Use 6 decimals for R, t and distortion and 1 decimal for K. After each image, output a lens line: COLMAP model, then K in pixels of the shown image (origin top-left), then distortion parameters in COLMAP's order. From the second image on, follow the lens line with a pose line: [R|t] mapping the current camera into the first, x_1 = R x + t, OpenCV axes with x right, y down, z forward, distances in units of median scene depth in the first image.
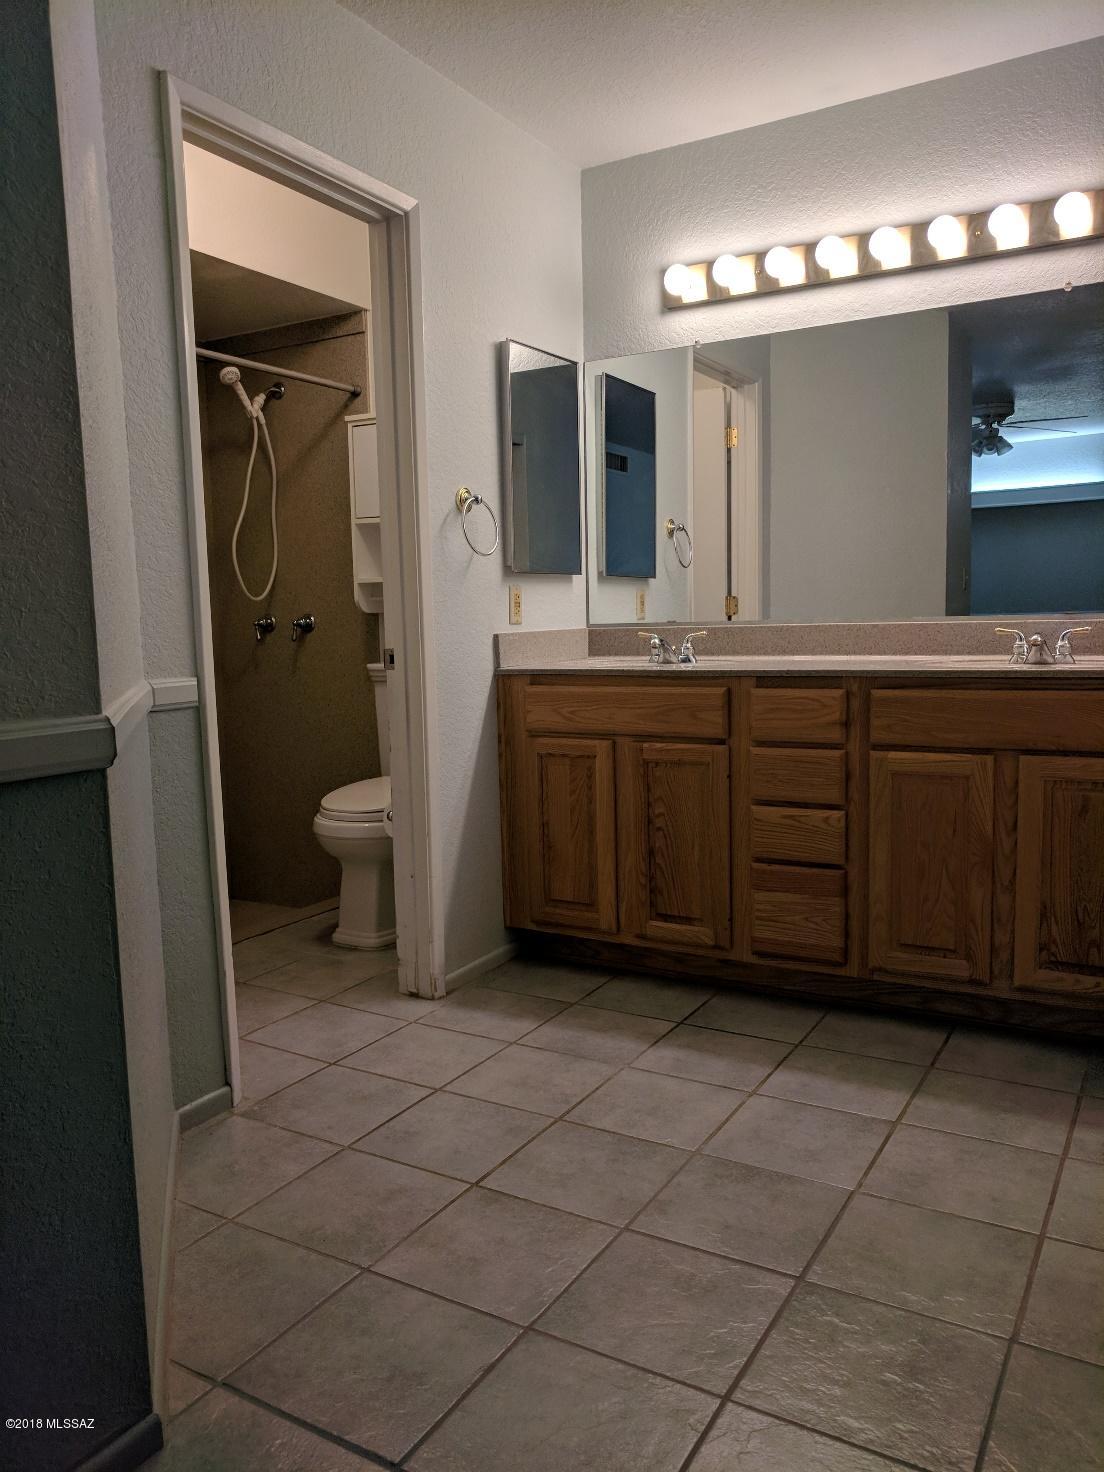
lens RADIAL K [[1103.9, 0, 555.1], [0, 1103.9, 743.4], [0, 0, 1]] dist [-0.010576, 0.015740]
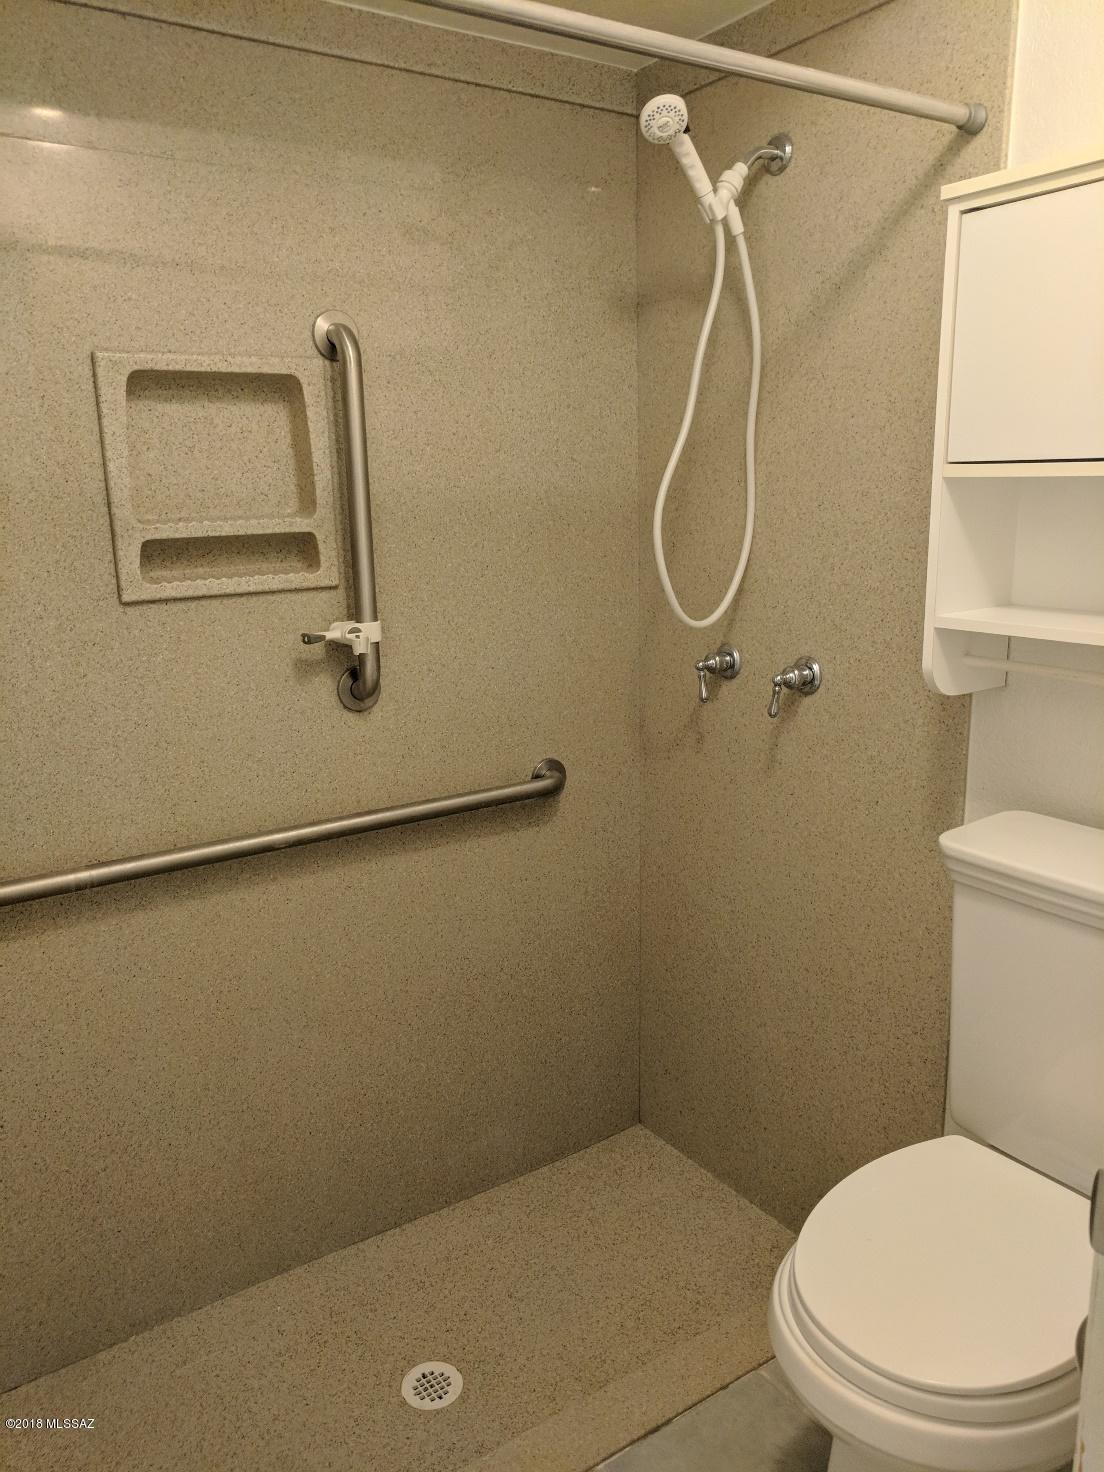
lens RADIAL K [[1103.9, 0, 550.8], [0, 1103.9, 731.4], [0, 0, 1]] dist [-0.010576, 0.015740]
pose [[0.897305, 0.099266, -0.430104, -0.130970], [-0.048728, 0.990706, 0.126992, -0.155337], [0.438713, -0.092993, 0.893803, 0.593480]]
